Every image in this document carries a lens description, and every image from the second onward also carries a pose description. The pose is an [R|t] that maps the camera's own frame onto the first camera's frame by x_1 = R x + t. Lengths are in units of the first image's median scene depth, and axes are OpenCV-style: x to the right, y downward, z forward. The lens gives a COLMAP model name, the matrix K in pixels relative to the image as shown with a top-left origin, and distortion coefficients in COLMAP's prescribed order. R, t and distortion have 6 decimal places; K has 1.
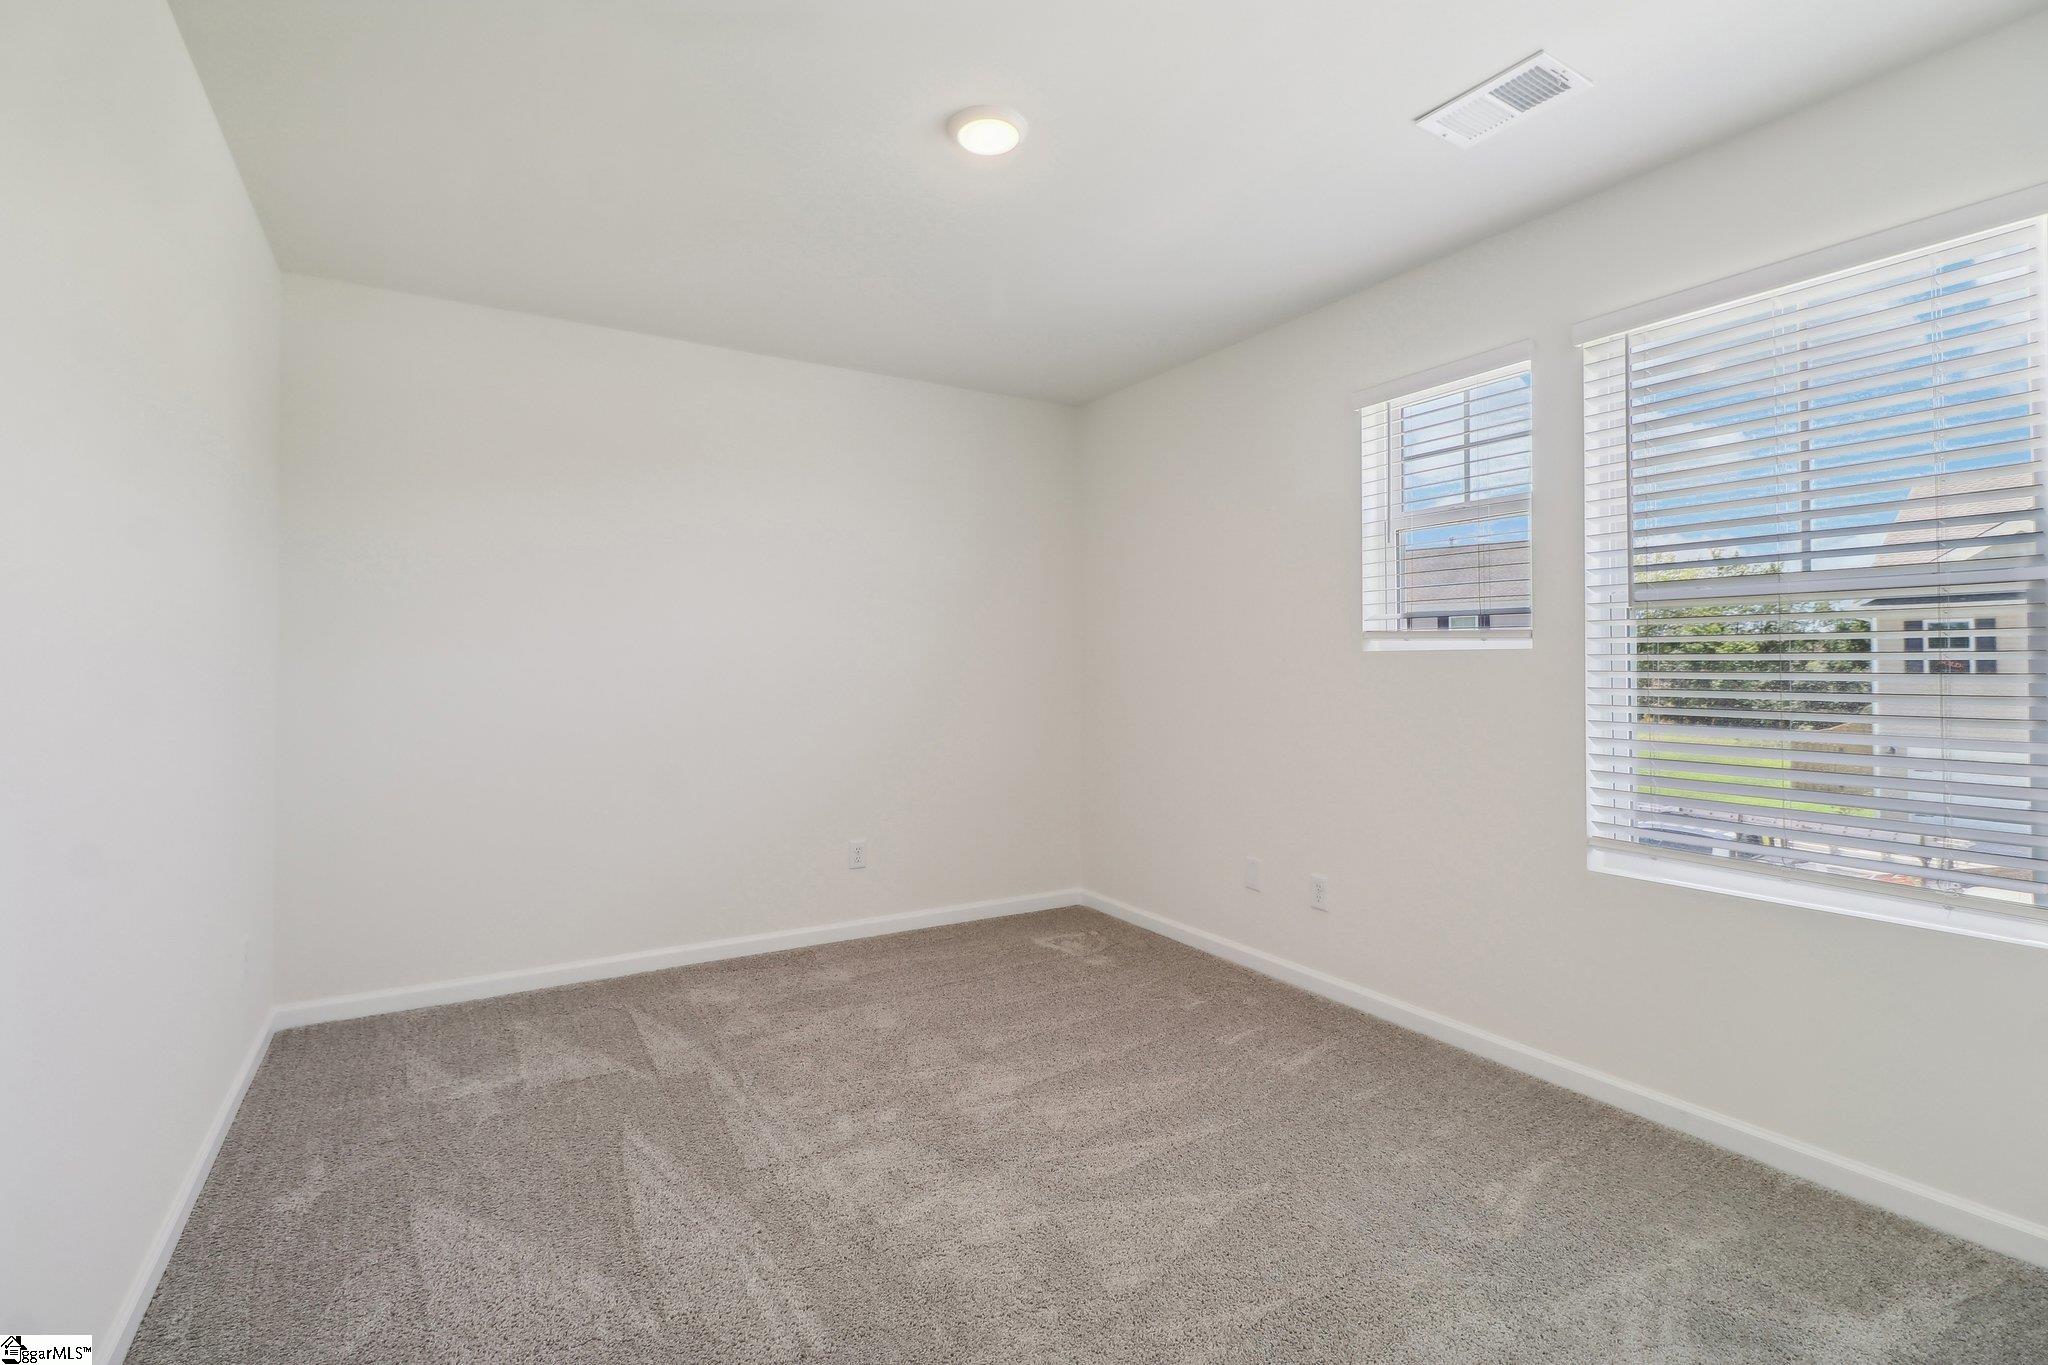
lens RADIAL K [[953.3, 0, 1020.2], [0, 953.3, 670.1], [0, 0, 1]] dist [0.023026, -0.035335]
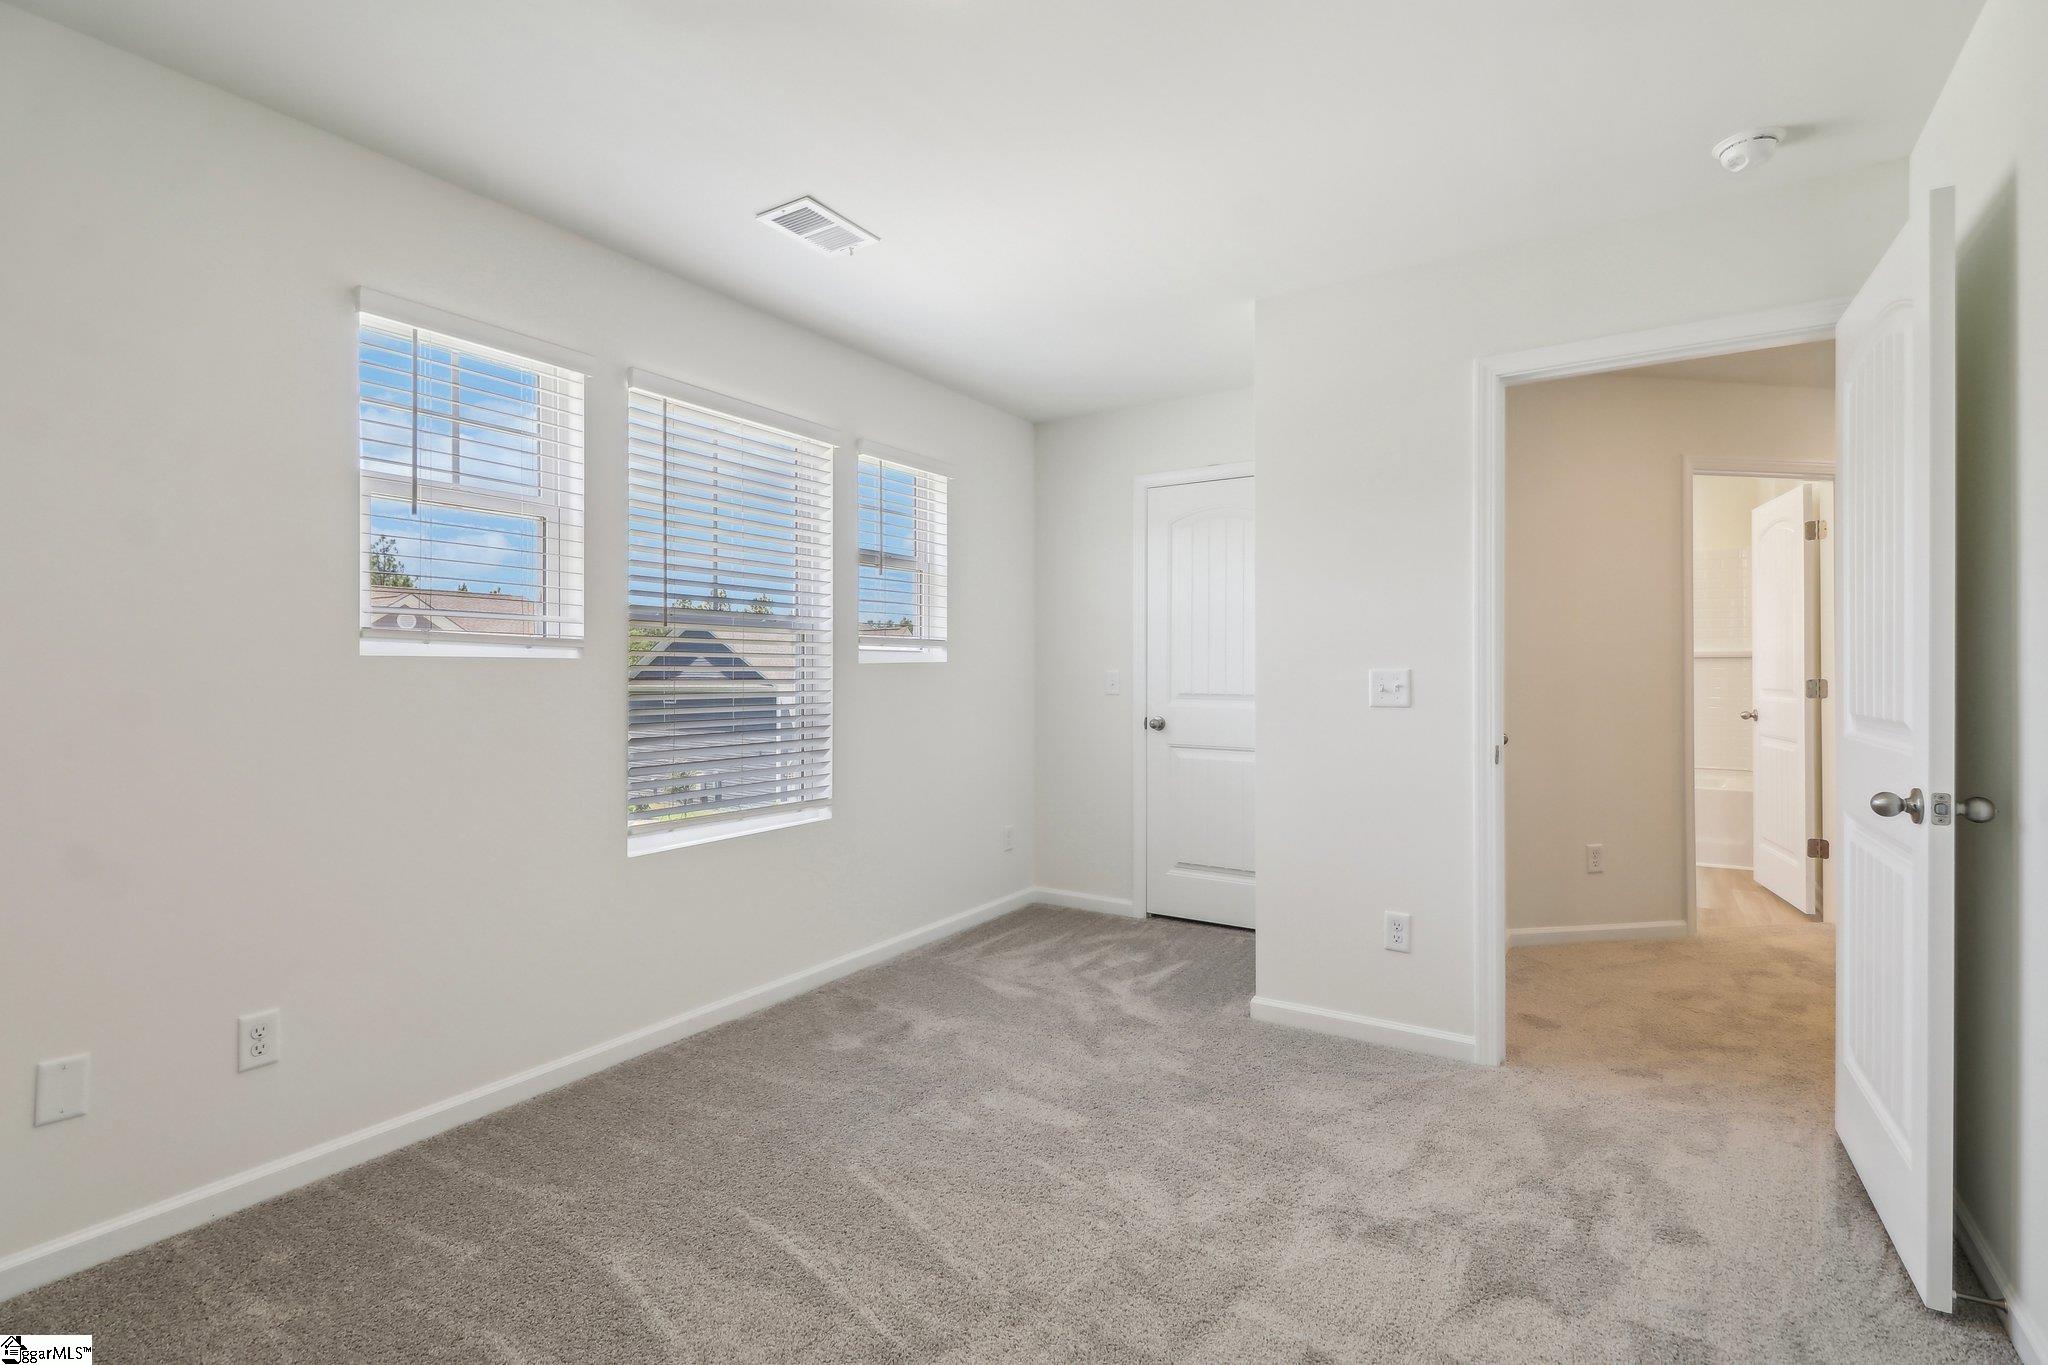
lens RADIAL K [[953.3, 0, 1020.2], [0, 953.3, 670.1], [0, 0, 1]] dist [0.023026, -0.035335]
pose [[-0.445127, 0.001537, 0.895466, -0.696672], [0.002248, 0.999997, -0.000599, -0.009867], [-0.895465, 0.001746, -0.445129, 1.235285]]
